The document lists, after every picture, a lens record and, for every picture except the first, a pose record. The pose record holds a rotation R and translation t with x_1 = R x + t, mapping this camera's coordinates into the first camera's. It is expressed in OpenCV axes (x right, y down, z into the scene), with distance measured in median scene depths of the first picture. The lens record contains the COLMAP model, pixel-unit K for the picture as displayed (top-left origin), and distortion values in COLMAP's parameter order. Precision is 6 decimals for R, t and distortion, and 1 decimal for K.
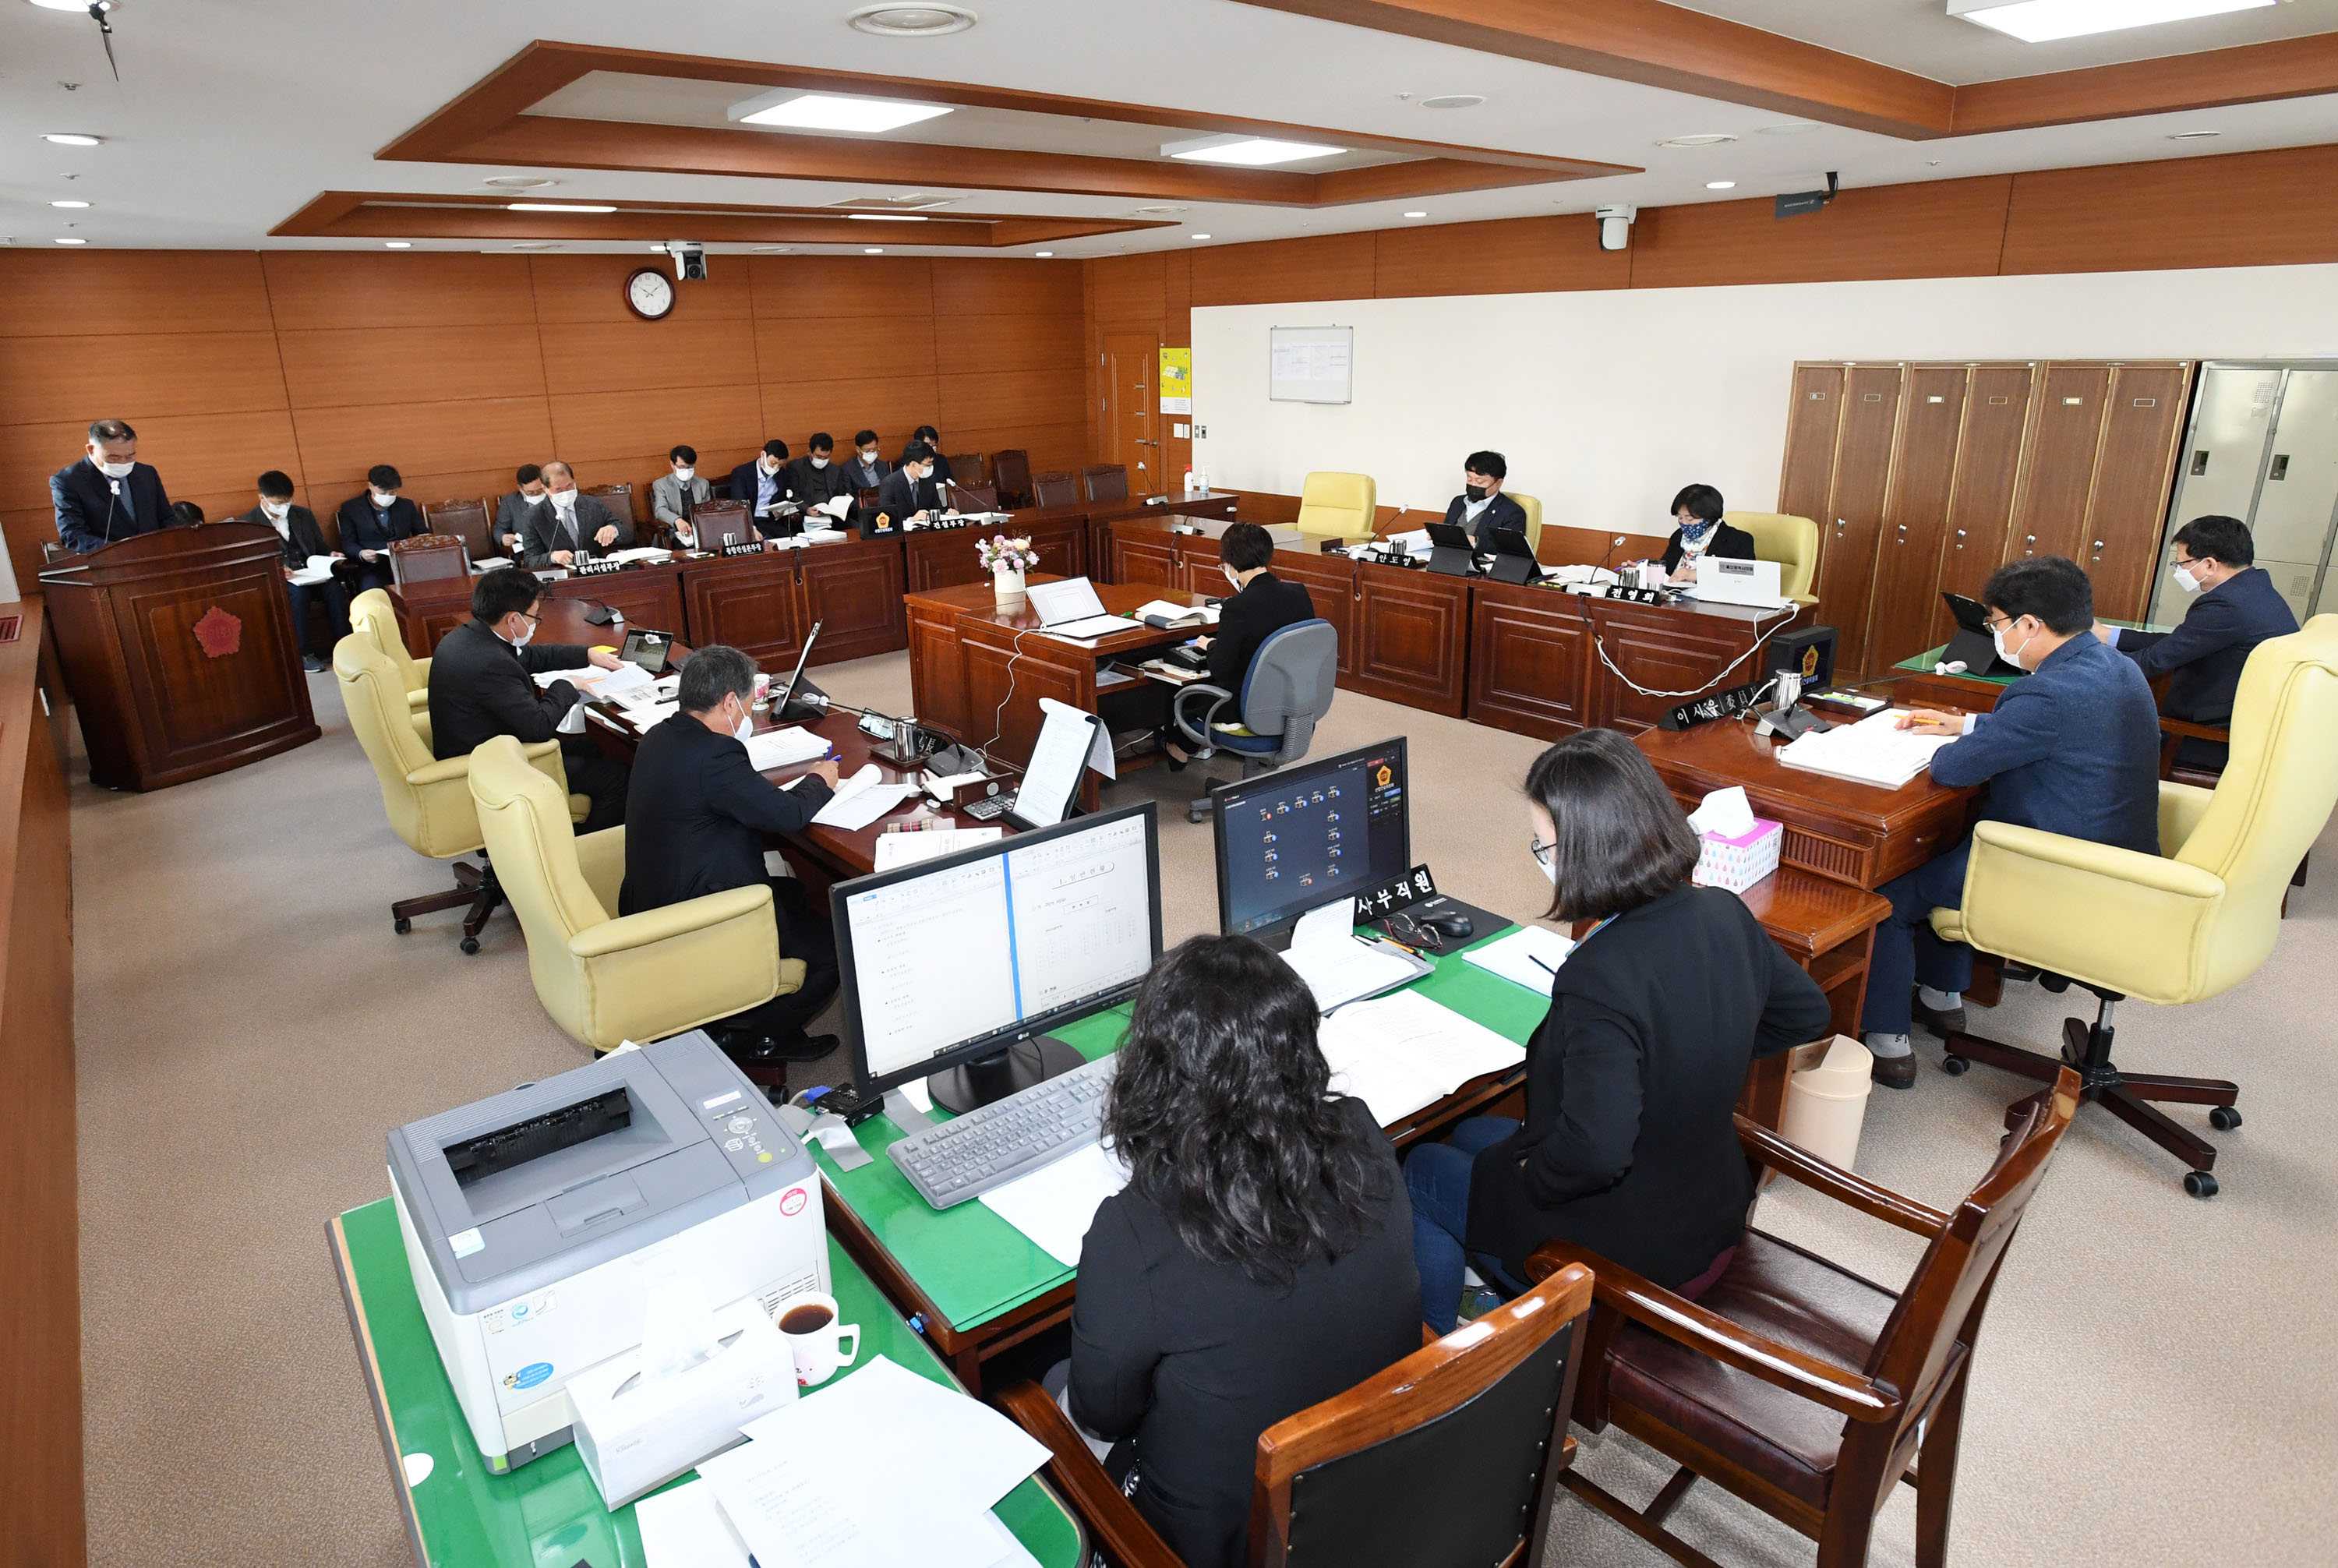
lens RADIAL K [[1349.6, 0, 1169.0], [0, 1349.6, 784.0], [0, 0, 1]] dist [-0.006163, -0.001200]
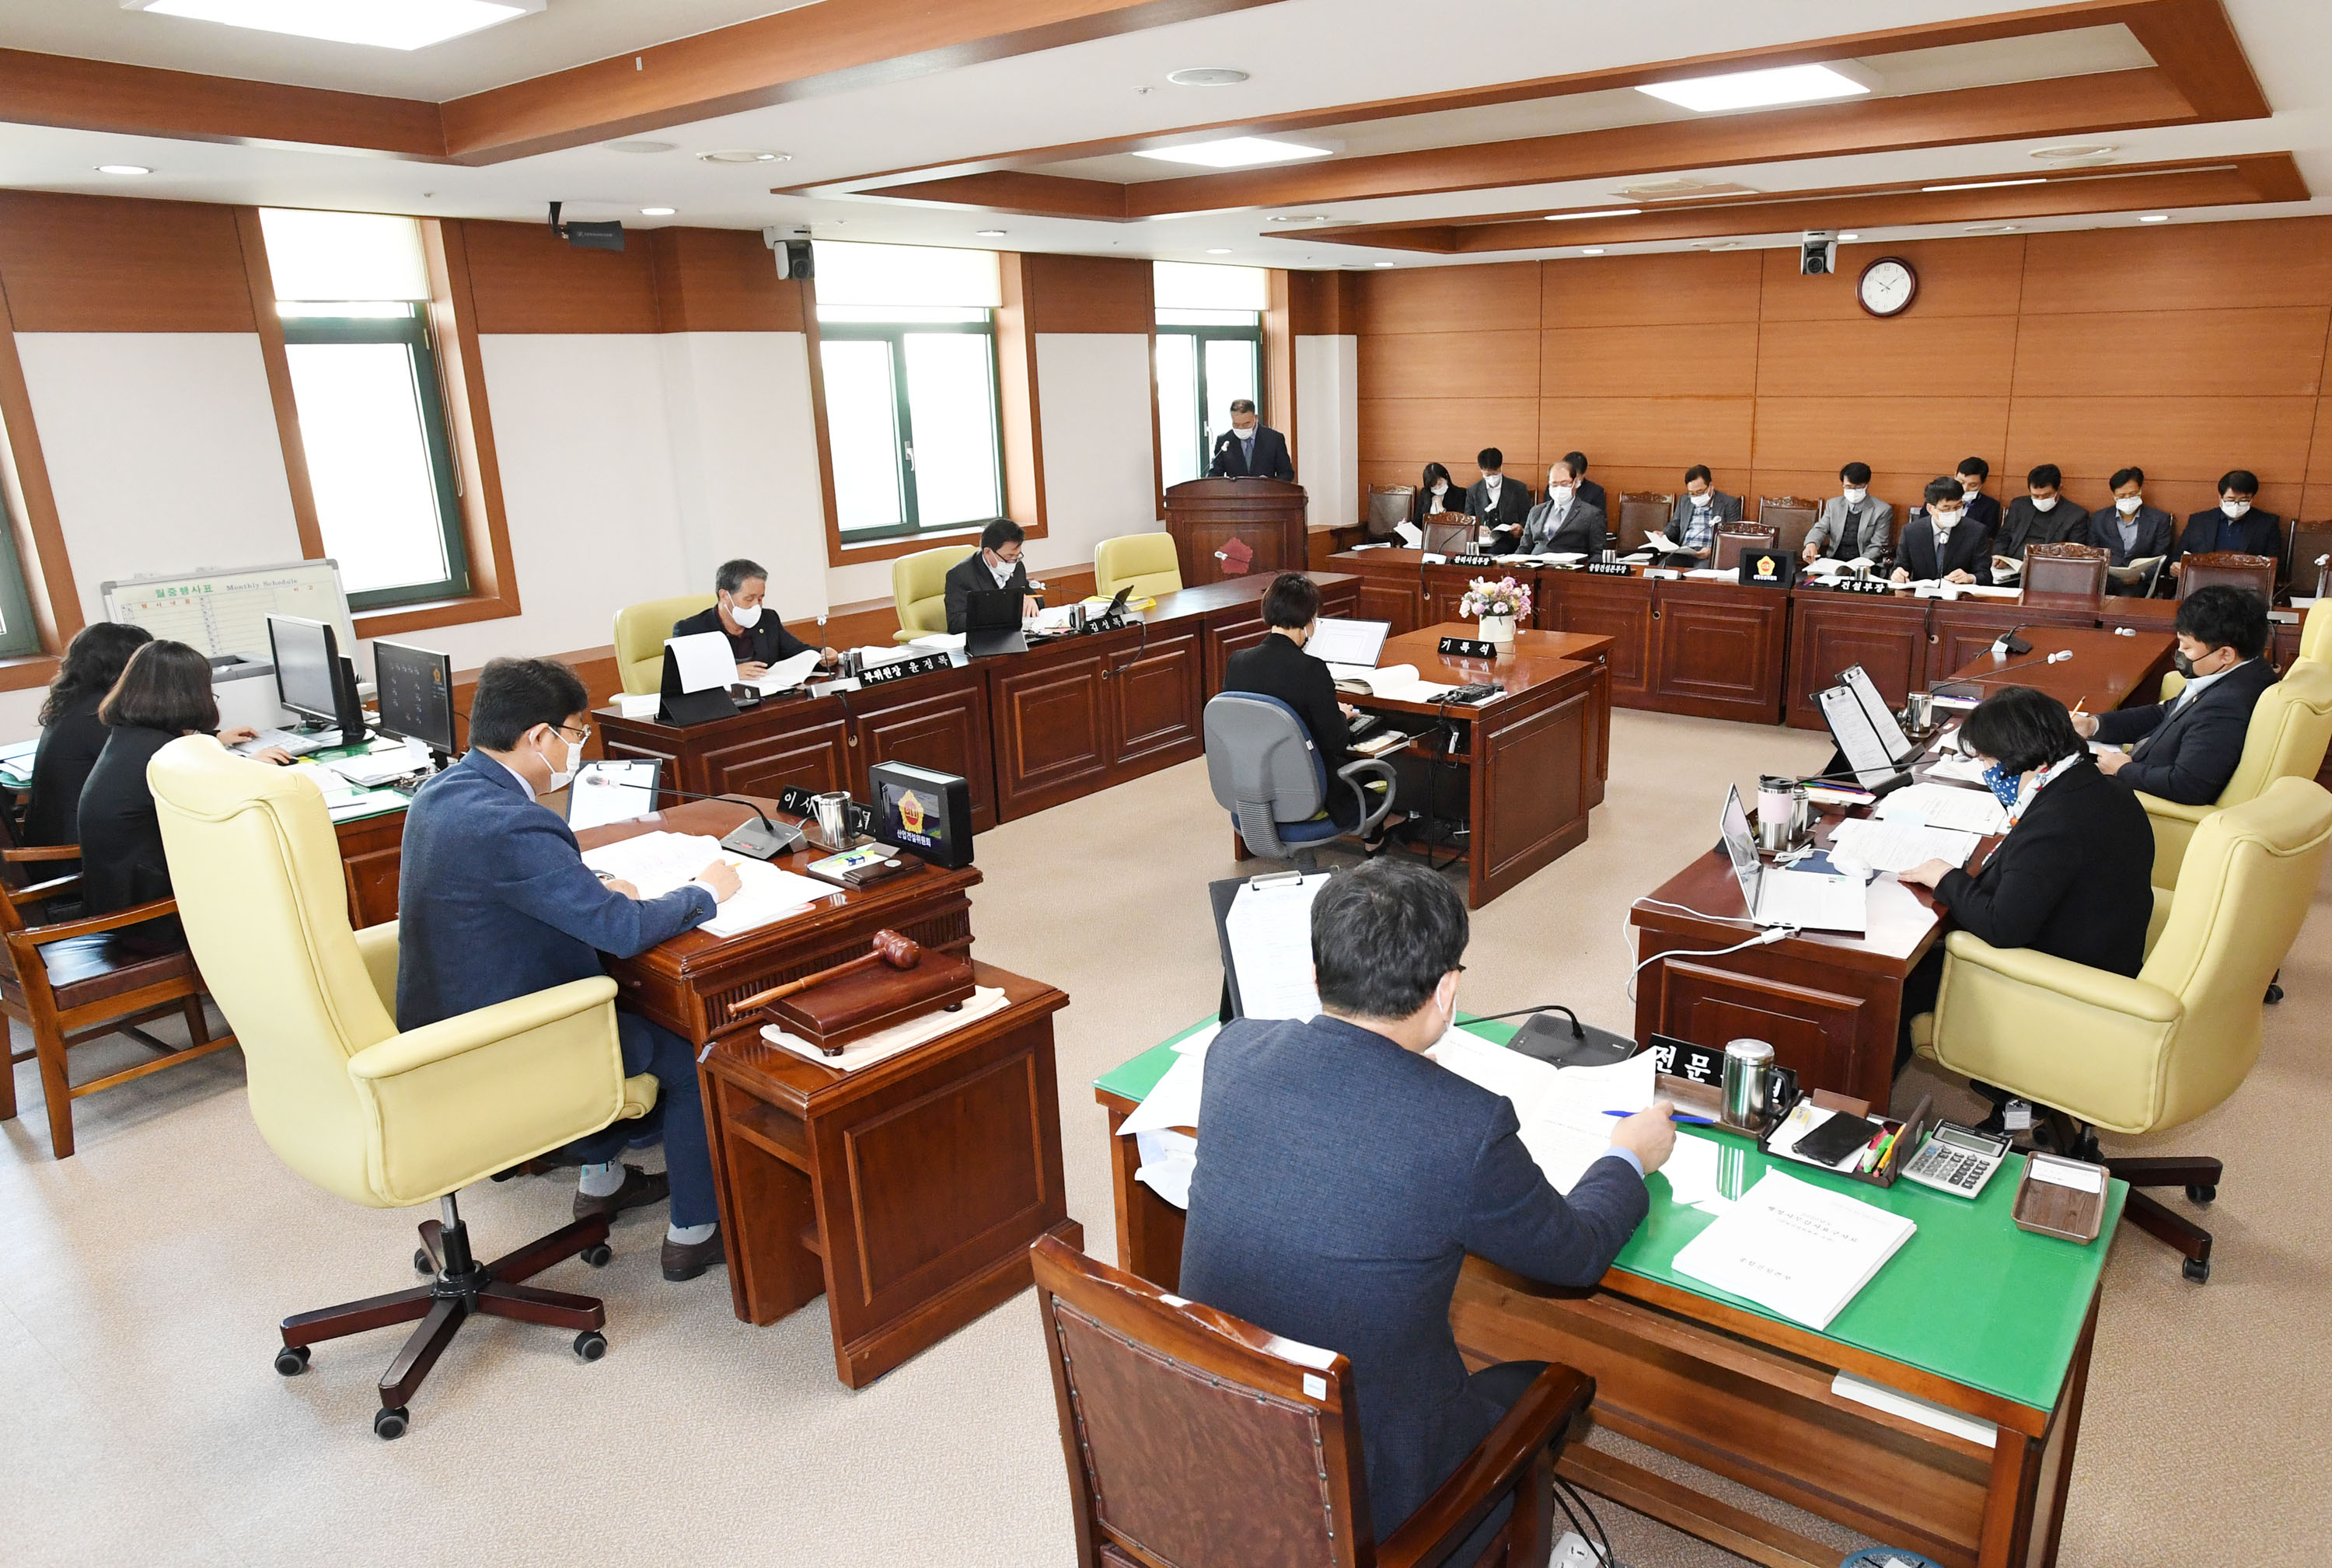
lens RADIAL K [[1474.7, 0, 1166.0], [0, 1474.7, 784.0], [0, 0, 1]] dist [0.006531, 0.002770]
pose [[0.234553, 0.290457, -0.927696, 0.487971], [-0.302105, 0.928843, 0.214434, -0.130840], [0.923968, 0.229966, 0.305612, 0.354079]]
